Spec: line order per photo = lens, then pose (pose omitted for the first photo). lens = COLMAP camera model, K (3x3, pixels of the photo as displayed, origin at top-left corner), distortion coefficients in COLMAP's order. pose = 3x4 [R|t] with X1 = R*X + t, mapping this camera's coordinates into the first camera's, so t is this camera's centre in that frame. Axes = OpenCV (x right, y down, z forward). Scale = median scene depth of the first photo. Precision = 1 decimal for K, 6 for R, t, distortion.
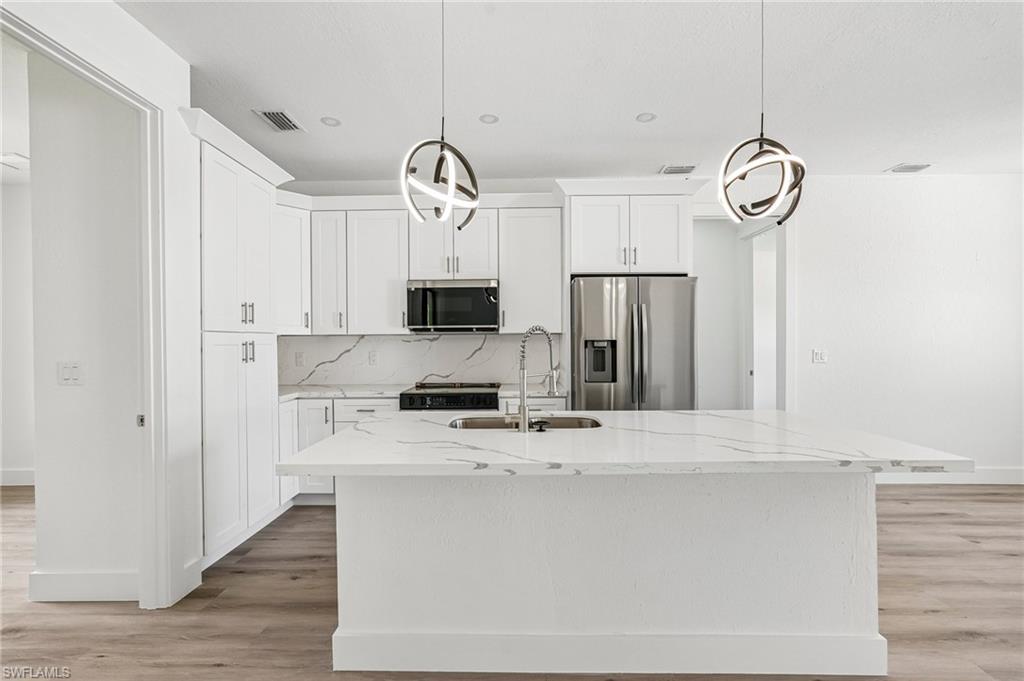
lens RADIAL K [[452.9, 0, 510.8], [0, 452.9, 344.8], [0, 0, 1]] dist [-0.004905, 0.004090]
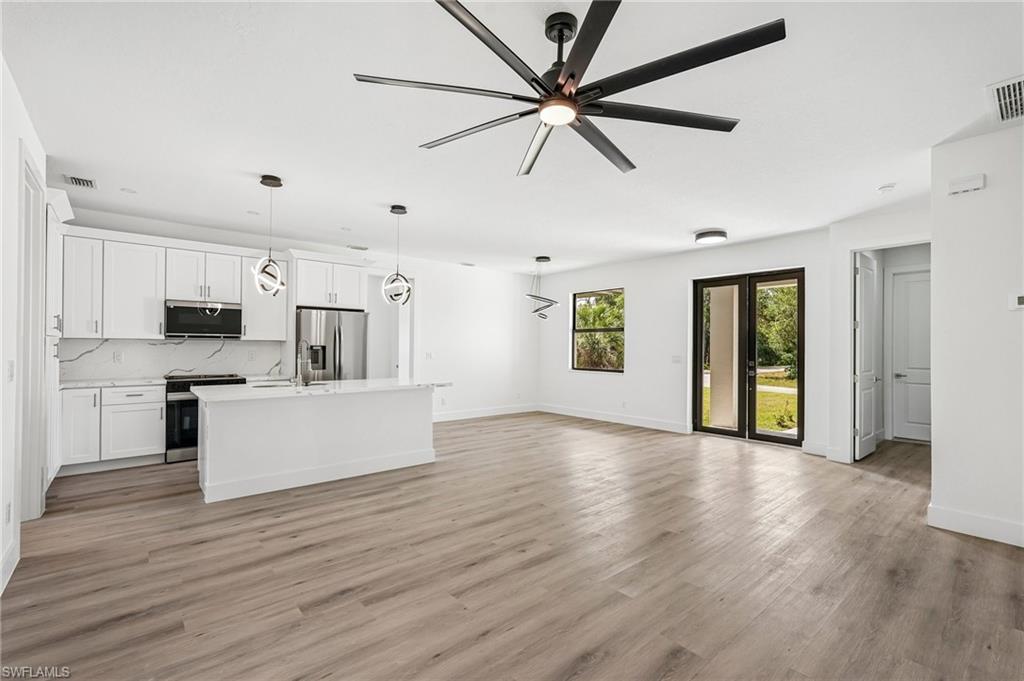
lens RADIAL K [[452.9, 0, 510.8], [0, 452.9, 344.8], [0, 0, 1]] dist [-0.004905, 0.004090]
pose [[0.748059, 0.015941, 0.663441, -0.376293], [-0.006785, 0.999843, -0.016373, 0.009153], [-0.663598, 0.007746, 0.748050, -0.759413]]
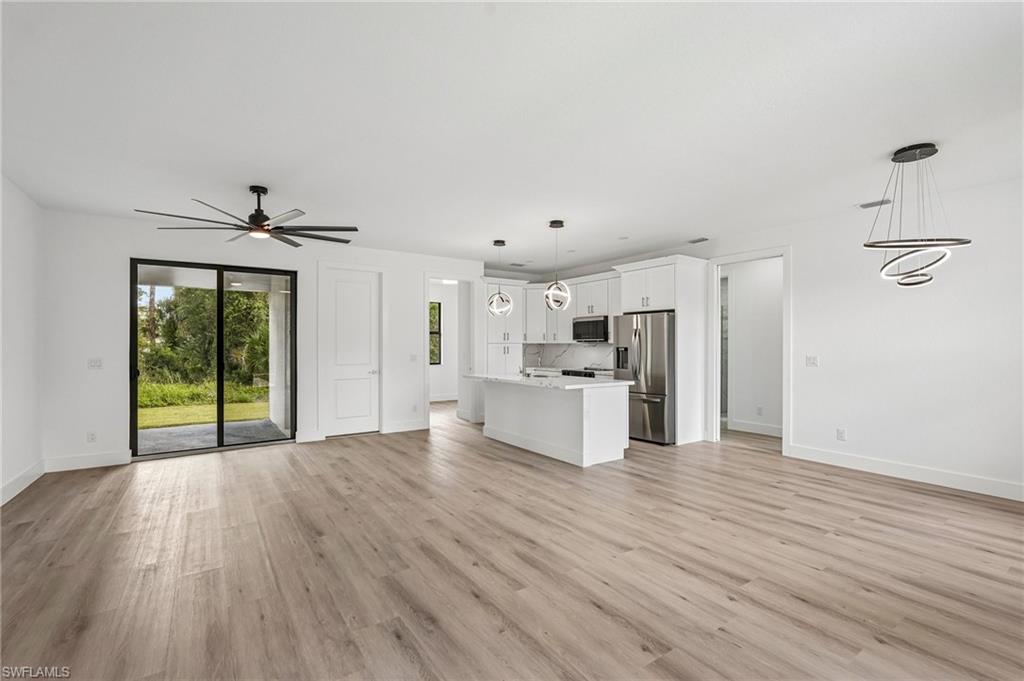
lens RADIAL K [[452.9, 0, 510.8], [0, 452.9, 344.8], [0, 0, 1]] dist [-0.004905, 0.004090]
pose [[0.579412, 0.005817, -0.815014, 1.425144], [-0.009861, 0.999951, 0.000126, -0.015428], [0.814975, 0.007964, 0.579441, -0.504632]]
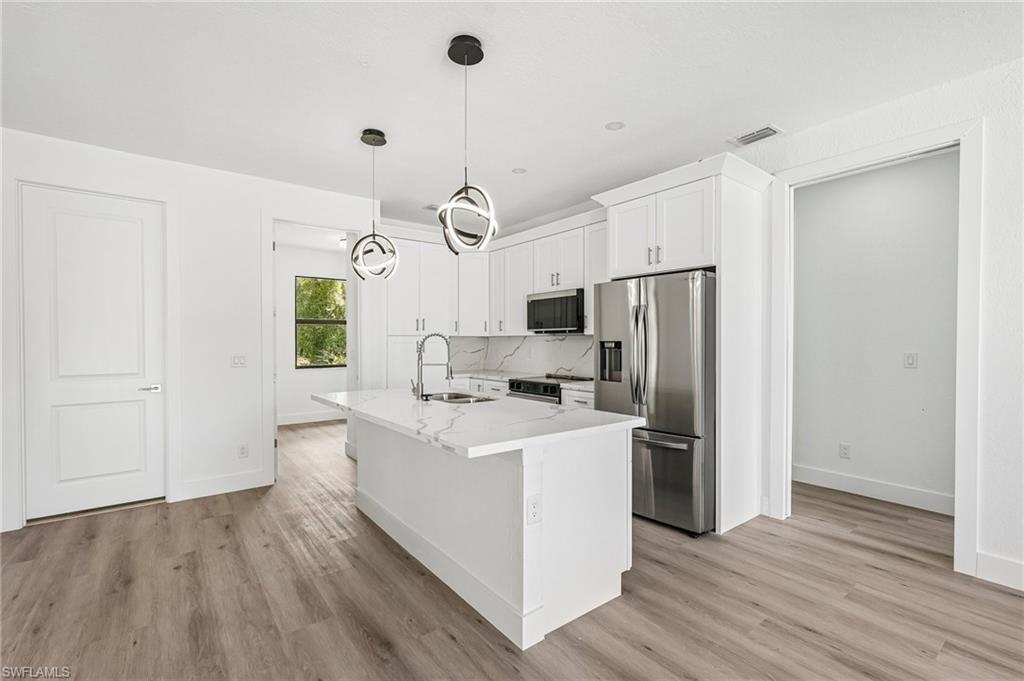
lens RADIAL K [[452.9, 0, 510.8], [0, 452.9, 344.8], [0, 0, 1]] dist [-0.004905, 0.004090]
pose [[0.624239, 0.012721, -0.781130, 0.821901], [-0.009033, 0.999918, 0.009066, -0.008903], [0.781181, 0.001397, 0.624303, 0.146068]]
